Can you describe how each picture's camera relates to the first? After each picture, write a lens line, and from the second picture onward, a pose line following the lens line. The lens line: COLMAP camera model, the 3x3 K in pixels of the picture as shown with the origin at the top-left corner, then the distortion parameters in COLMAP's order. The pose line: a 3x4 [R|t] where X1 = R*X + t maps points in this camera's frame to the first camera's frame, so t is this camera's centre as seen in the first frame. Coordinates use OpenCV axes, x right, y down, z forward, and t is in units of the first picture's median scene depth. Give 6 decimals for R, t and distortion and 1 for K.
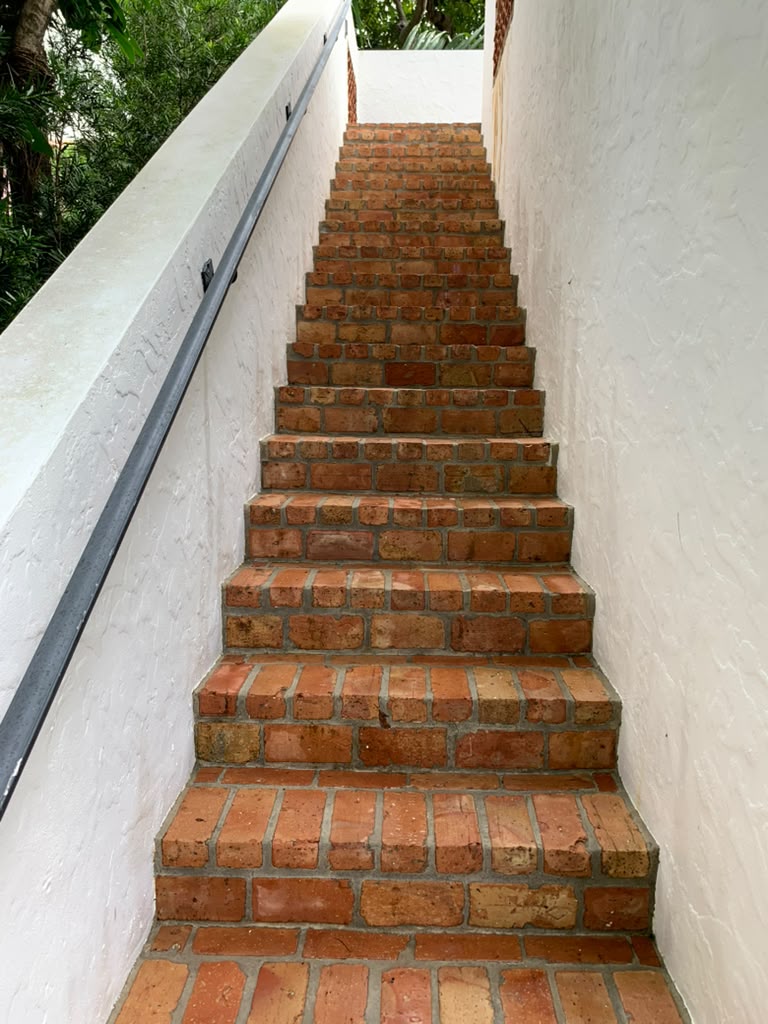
lens RADIAL K [[807.8, 0, 362.7], [0, 807.8, 510.6], [0, 0, 1]] dist [-0.000446, 0.005588]
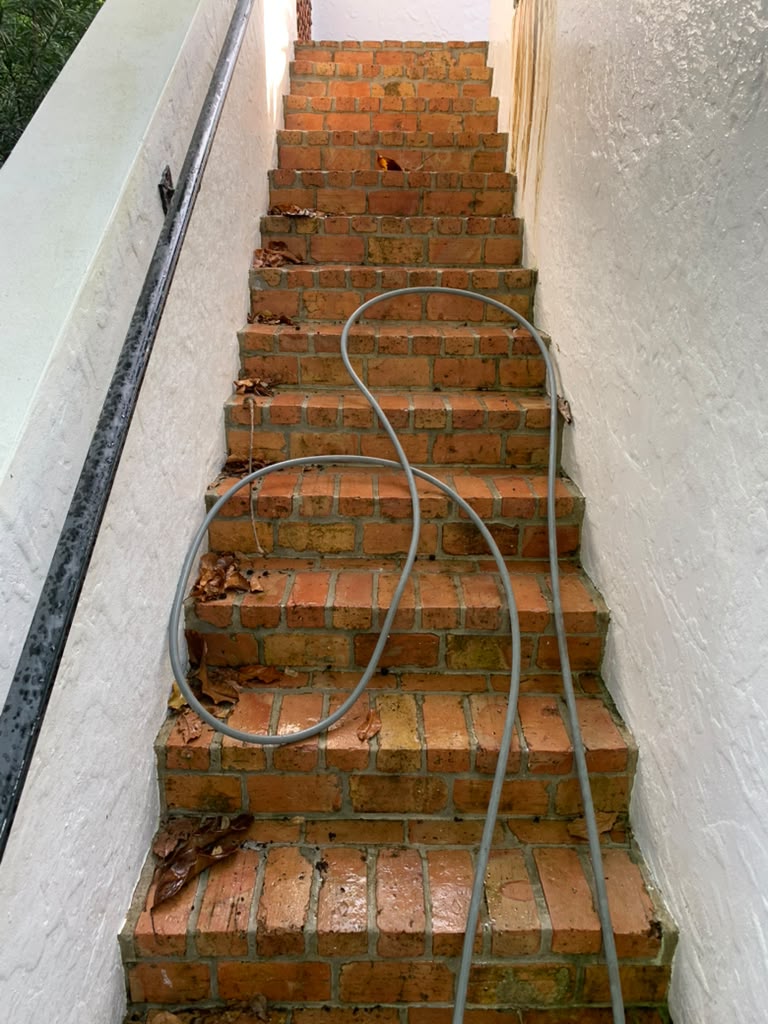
lens RADIAL K [[775.3, 0, 384.0], [0, 775.3, 512.0], [0, 0, 1]] dist [0.099001, -0.162228]
pose [[0.998664, -0.029164, 0.042653, 0.021582], [0.020361, 0.980809, 0.193903, -0.293660], [-0.047489, -0.192775, 0.980093, 0.352003]]
